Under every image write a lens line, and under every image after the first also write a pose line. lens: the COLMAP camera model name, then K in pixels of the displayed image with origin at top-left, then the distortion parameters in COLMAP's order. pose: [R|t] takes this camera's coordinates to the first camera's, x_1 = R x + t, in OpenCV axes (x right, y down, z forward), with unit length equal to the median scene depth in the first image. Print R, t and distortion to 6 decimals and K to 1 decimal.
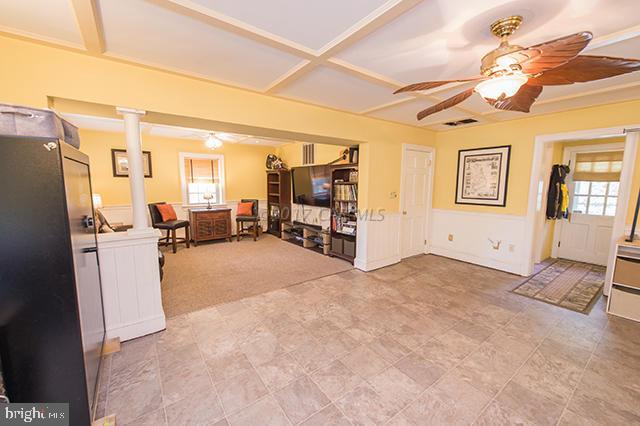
lens RADIAL K [[254.3, 0, 318.6], [0, 254.3, 214.4], [0, 0, 1]] dist [0.013961, -0.000226]
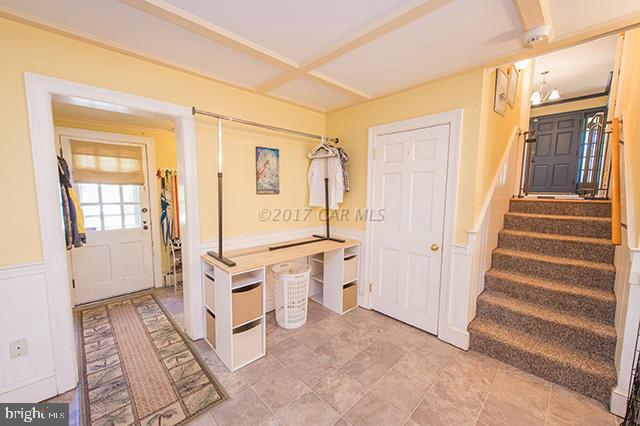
lens RADIAL K [[249.3, 0, 318.2], [0, 249.3, 214.6], [0, 0, 1]] dist [0.015016, -0.005100]
pose [[-0.135136, -0.107555, 0.984972, 0.289322], [0.114756, 0.985702, 0.123379, -0.060428], [-0.984159, 0.129705, -0.120861, 0.500293]]
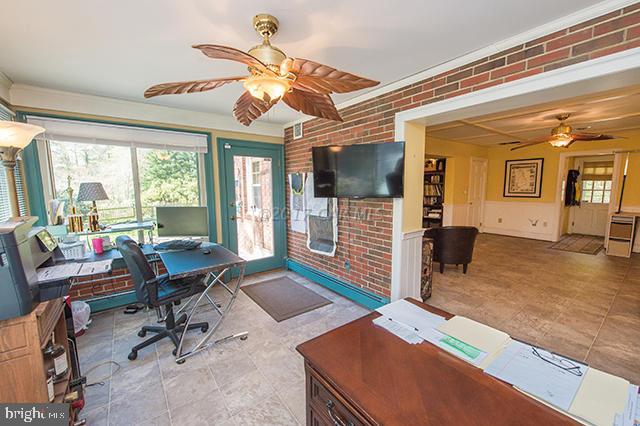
lens RADIAL K [[255.8, 0, 318.5], [0, 255.8, 214.7], [0, 0, 1]] dist [0.017125, -0.006472]
pose [[0.999859, -0.014285, 0.008840, -0.552700], [0.014358, 0.999863, -0.008275, 0.059135], [-0.008721, 0.008401, 0.999927, -0.480751]]
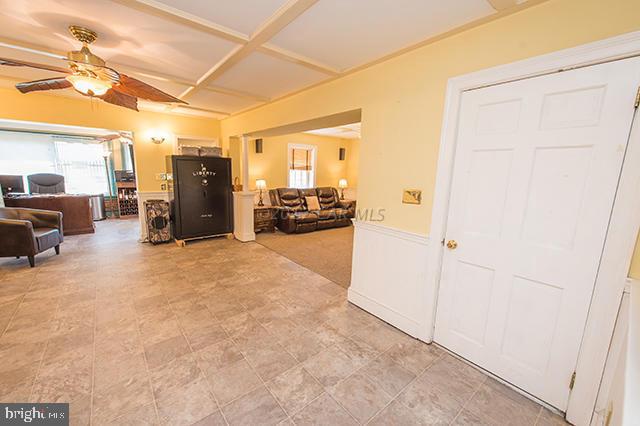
lens RADIAL K [[255.1, 0, 310.5], [0, 255.1, 214.5], [0, 0, 1]] dist [0.009517, -0.000422]
pose [[0.047129, 0.166493, -0.984916, 0.738304], [-0.151618, 0.975779, 0.157693, -0.086862], [0.987315, 0.141899, 0.071231, 0.728702]]
